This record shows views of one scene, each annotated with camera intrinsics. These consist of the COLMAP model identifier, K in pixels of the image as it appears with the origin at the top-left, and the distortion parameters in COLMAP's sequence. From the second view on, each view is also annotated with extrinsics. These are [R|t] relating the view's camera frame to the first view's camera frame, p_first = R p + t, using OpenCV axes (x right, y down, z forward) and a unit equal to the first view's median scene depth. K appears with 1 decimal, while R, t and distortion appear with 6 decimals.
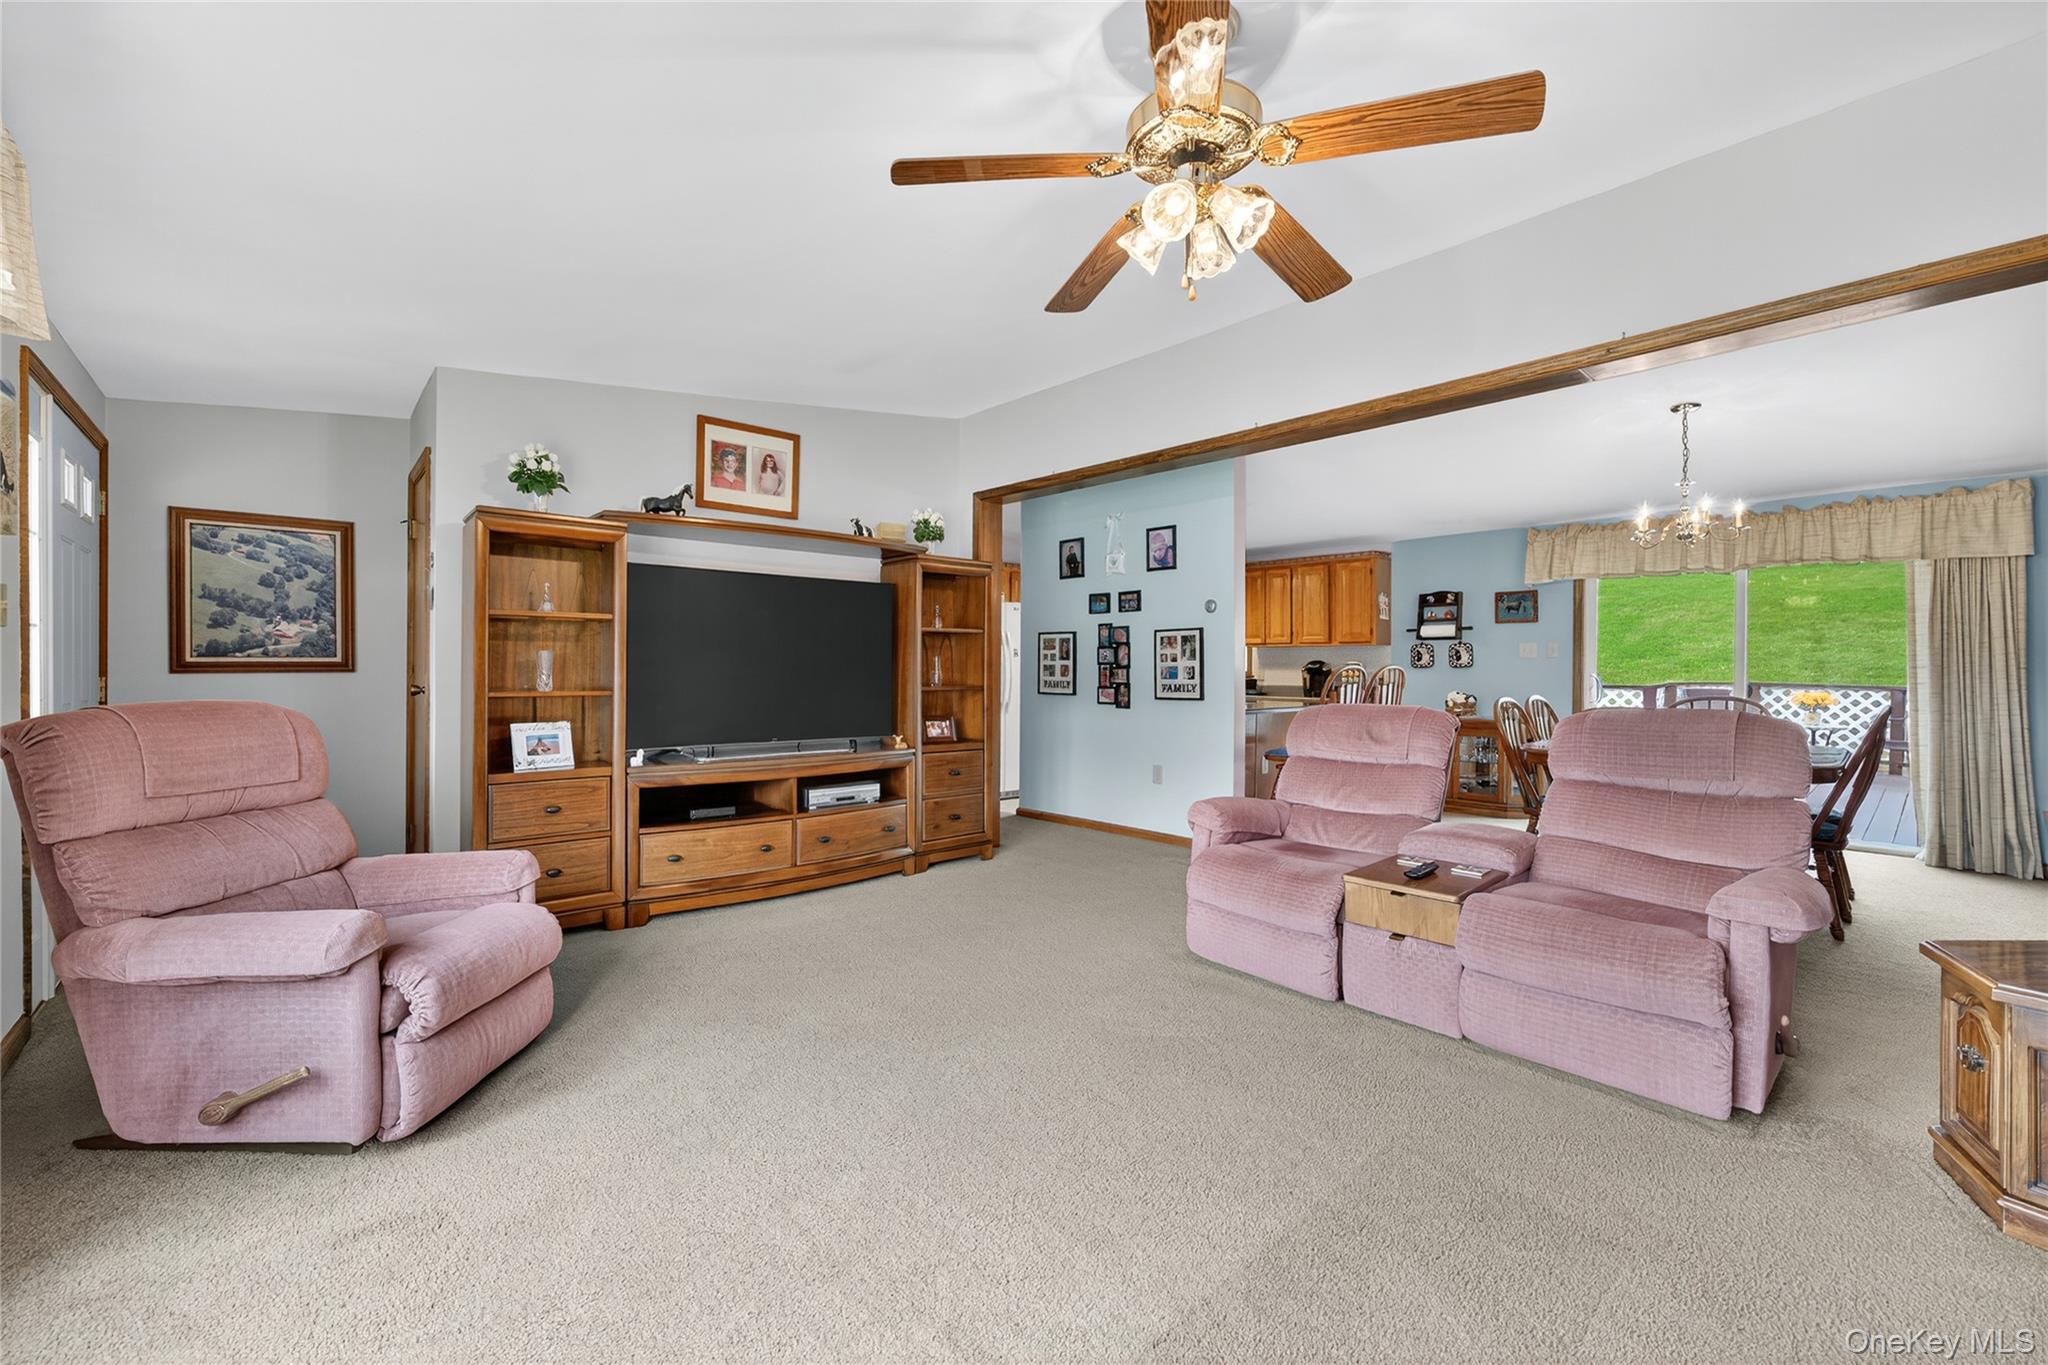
lens RADIAL K [[830.9, 0, 1025.0], [0, 830.9, 666.3], [0, 0, 1]] dist [-0.003566, -0.000136]
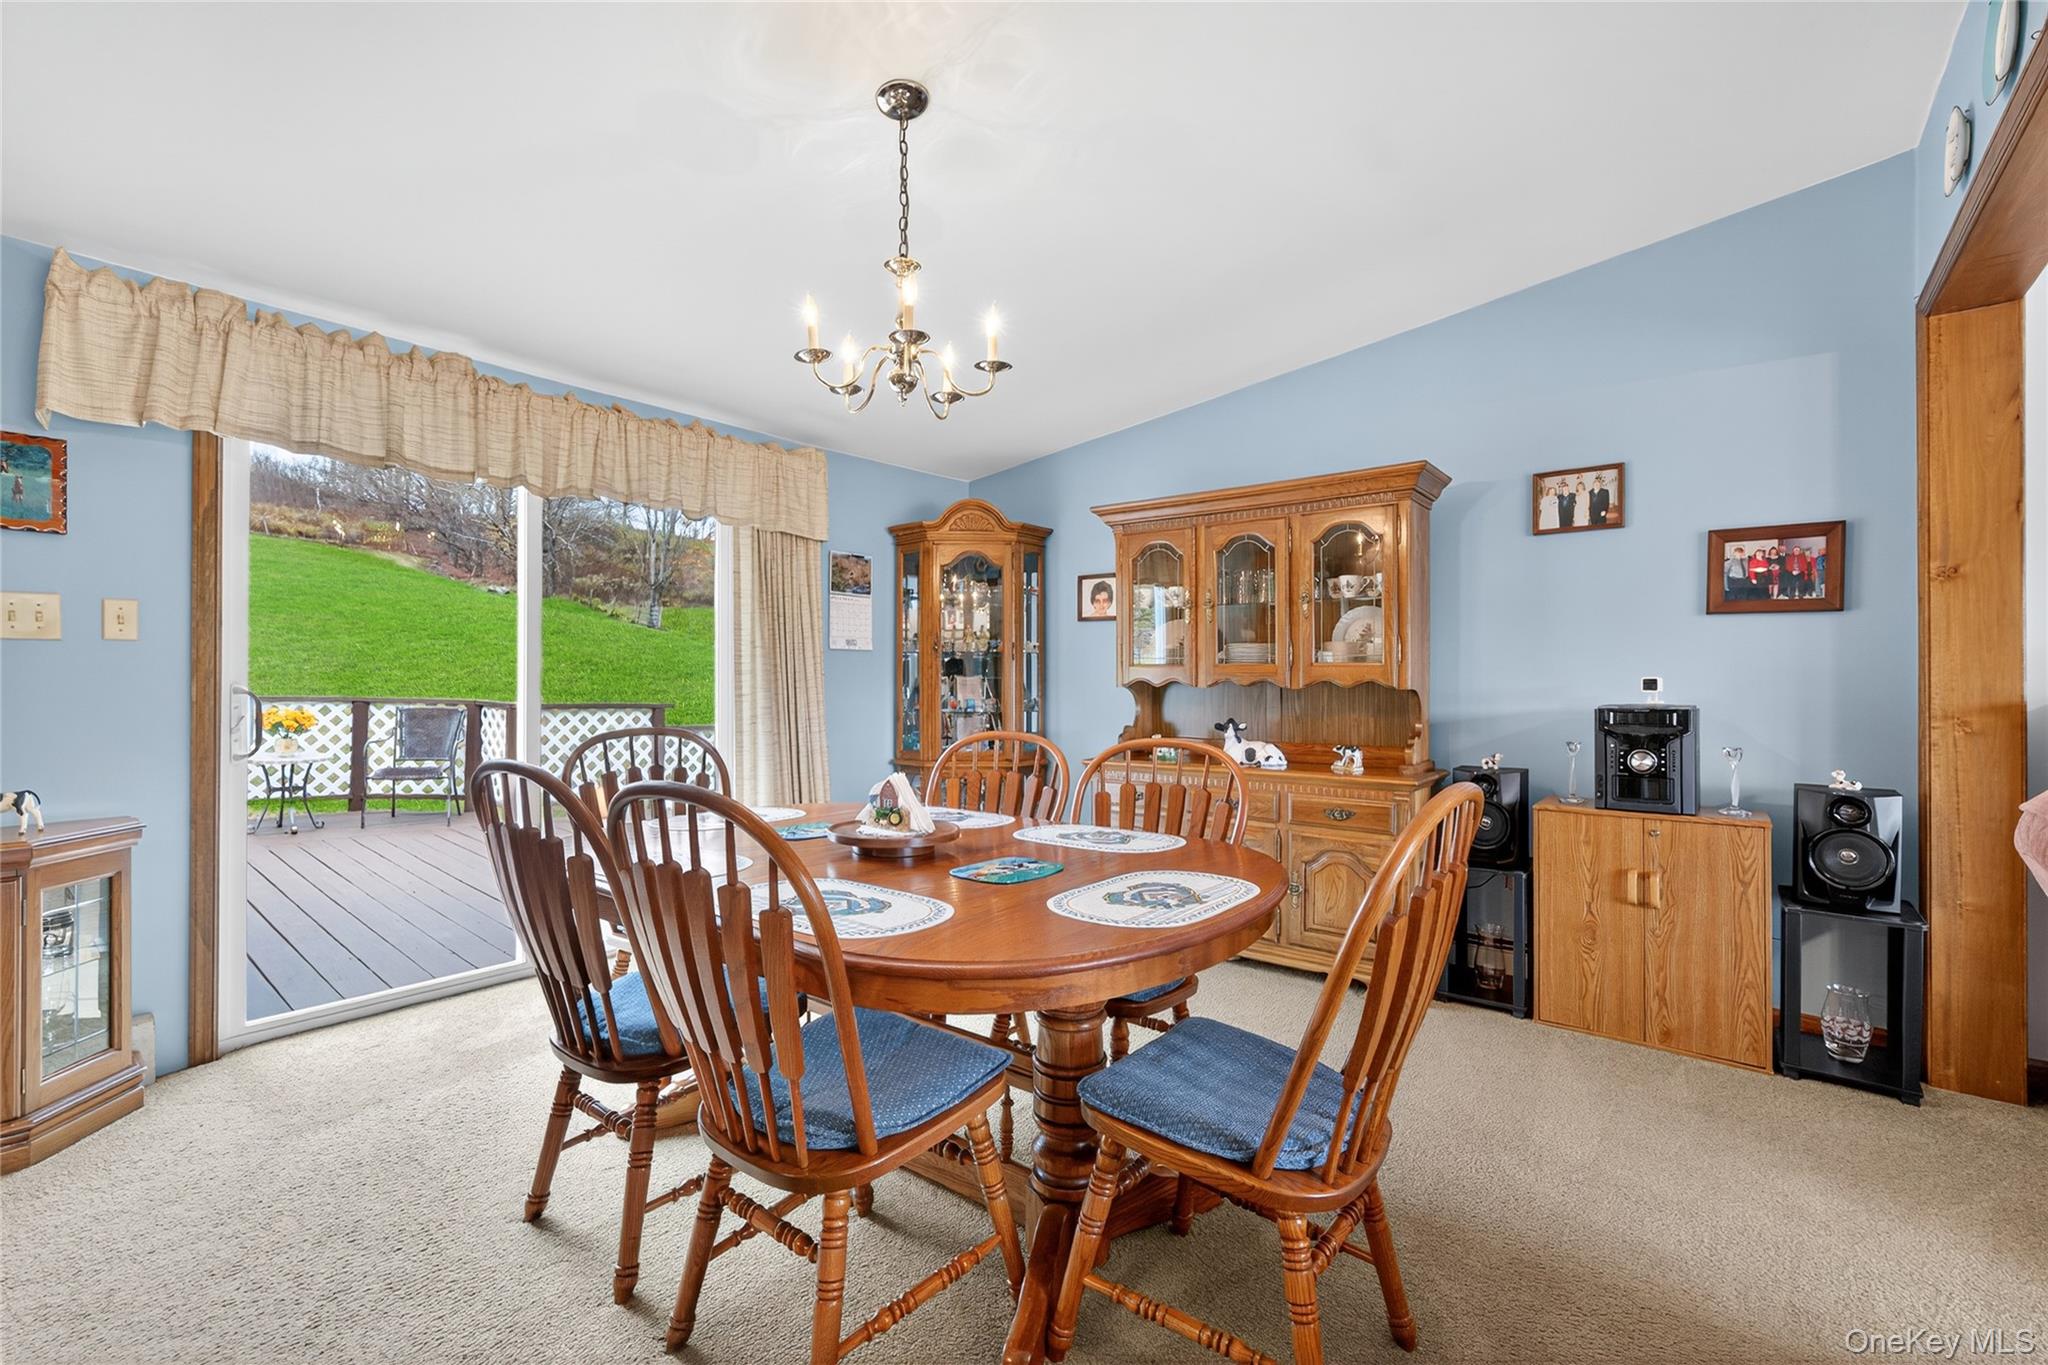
lens RADIAL K [[866.9, 0, 1023.9], [0, 866.9, 678.4], [0, 0, 1]] dist [-0.005662, 0.004647]
pose [[-0.149195, -0.000305, 0.988808, 0.214934], [-0.008265, 0.999965, -0.000939, 0.003242], [-0.988773, -0.008312, -0.149192, 0.760203]]
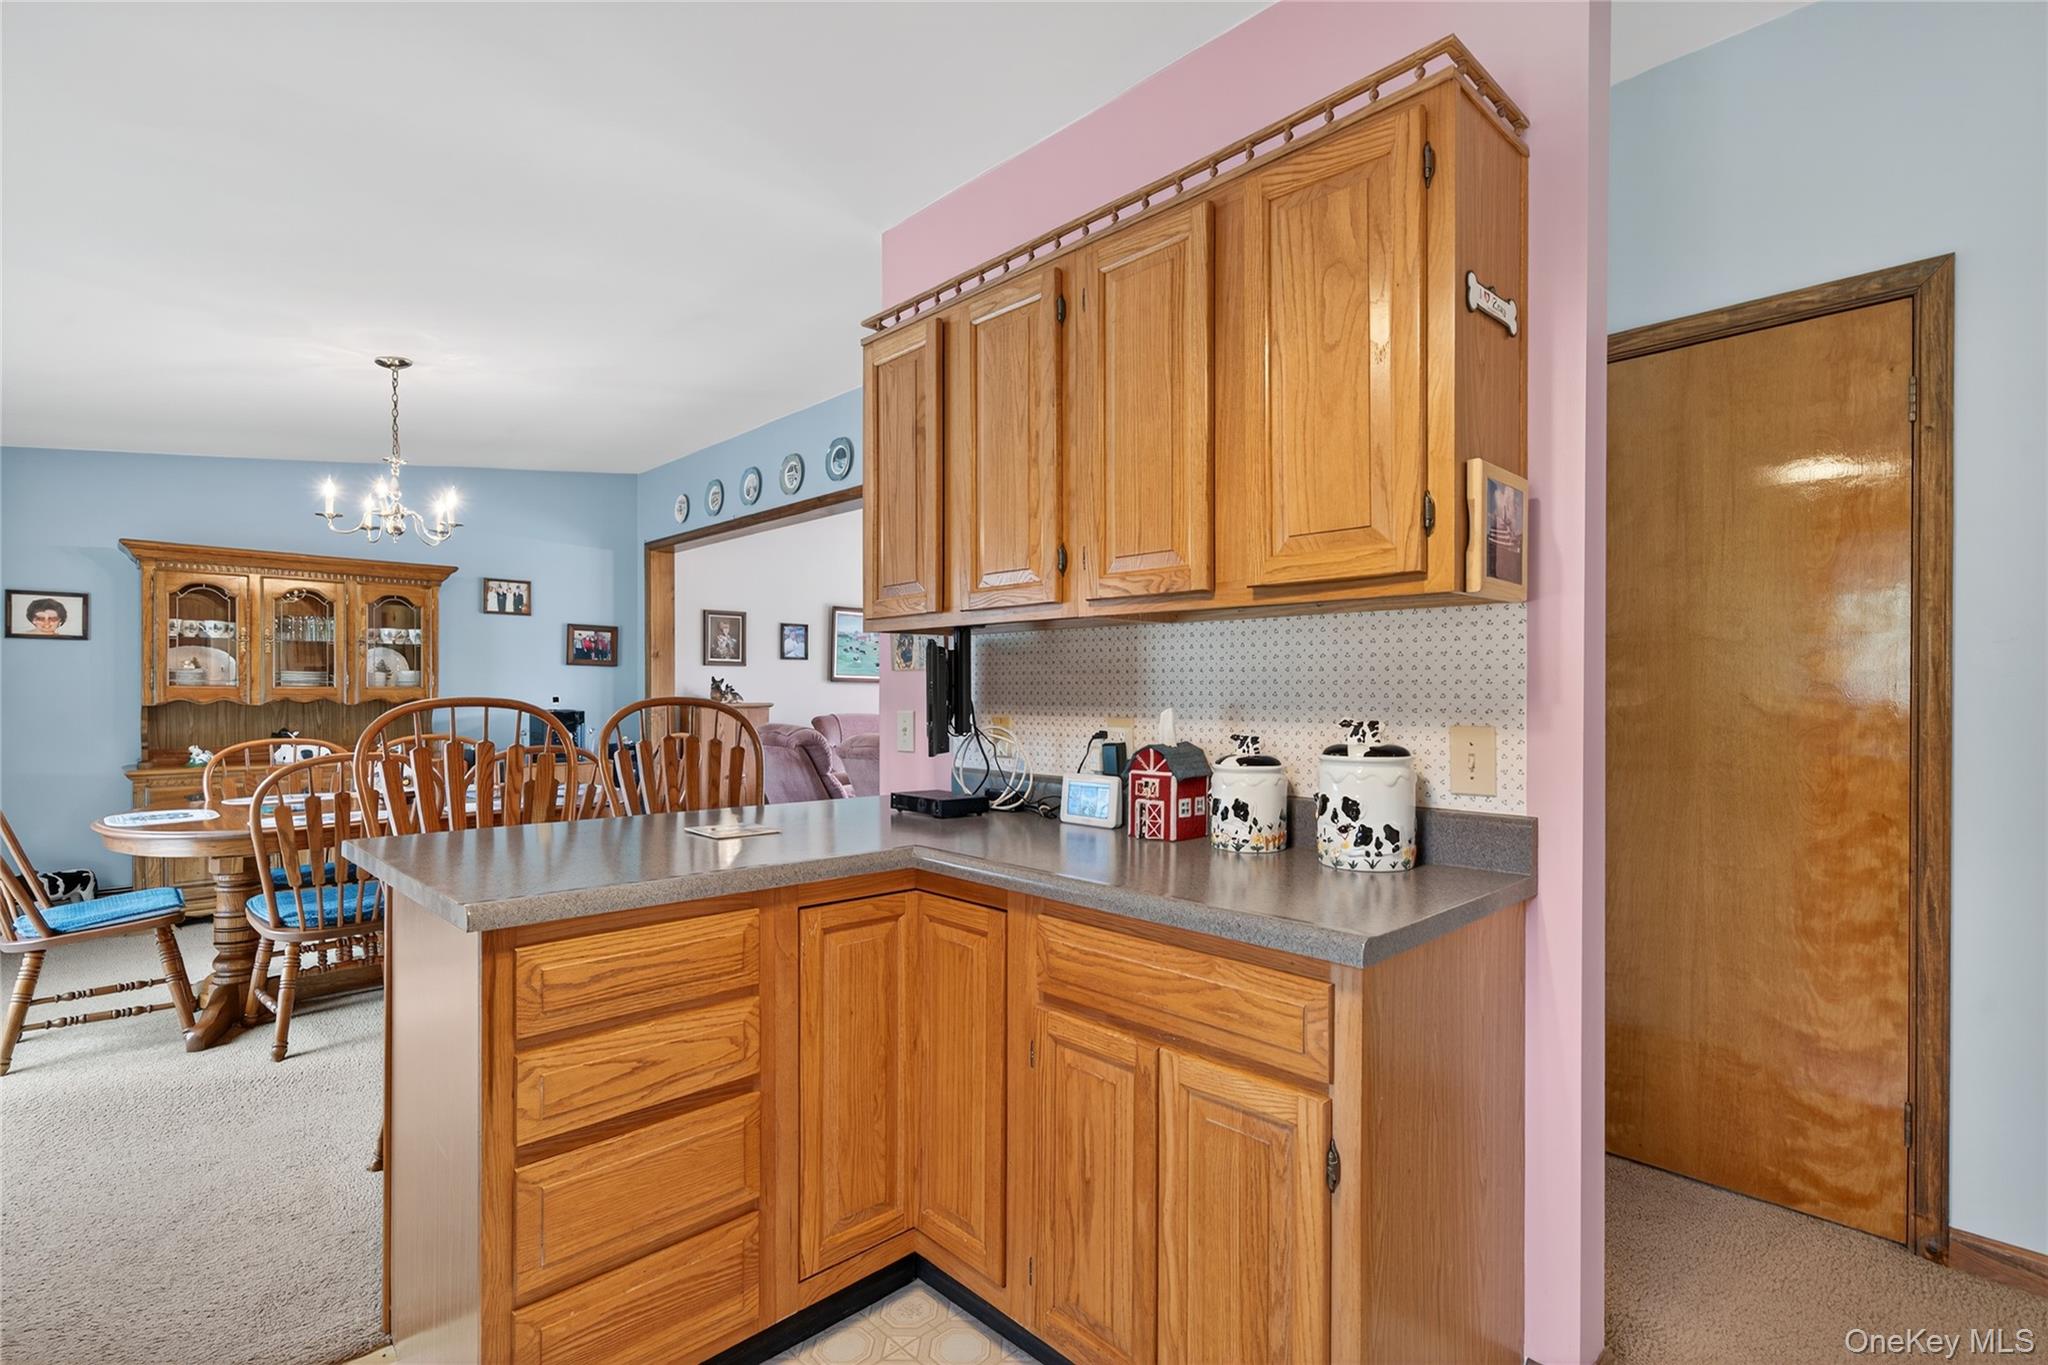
lens RADIAL K [[953.3, 0, 1012.3], [0, 953.3, 677.9], [0, 0, 1]] dist [0.009329, 0.001359]
pose [[-0.999835, -0.001935, -0.018080, 0.151827], [-0.001555, 0.999777, -0.021044, 0.000272], [0.018116, -0.021012, -0.999615, 1.416581]]
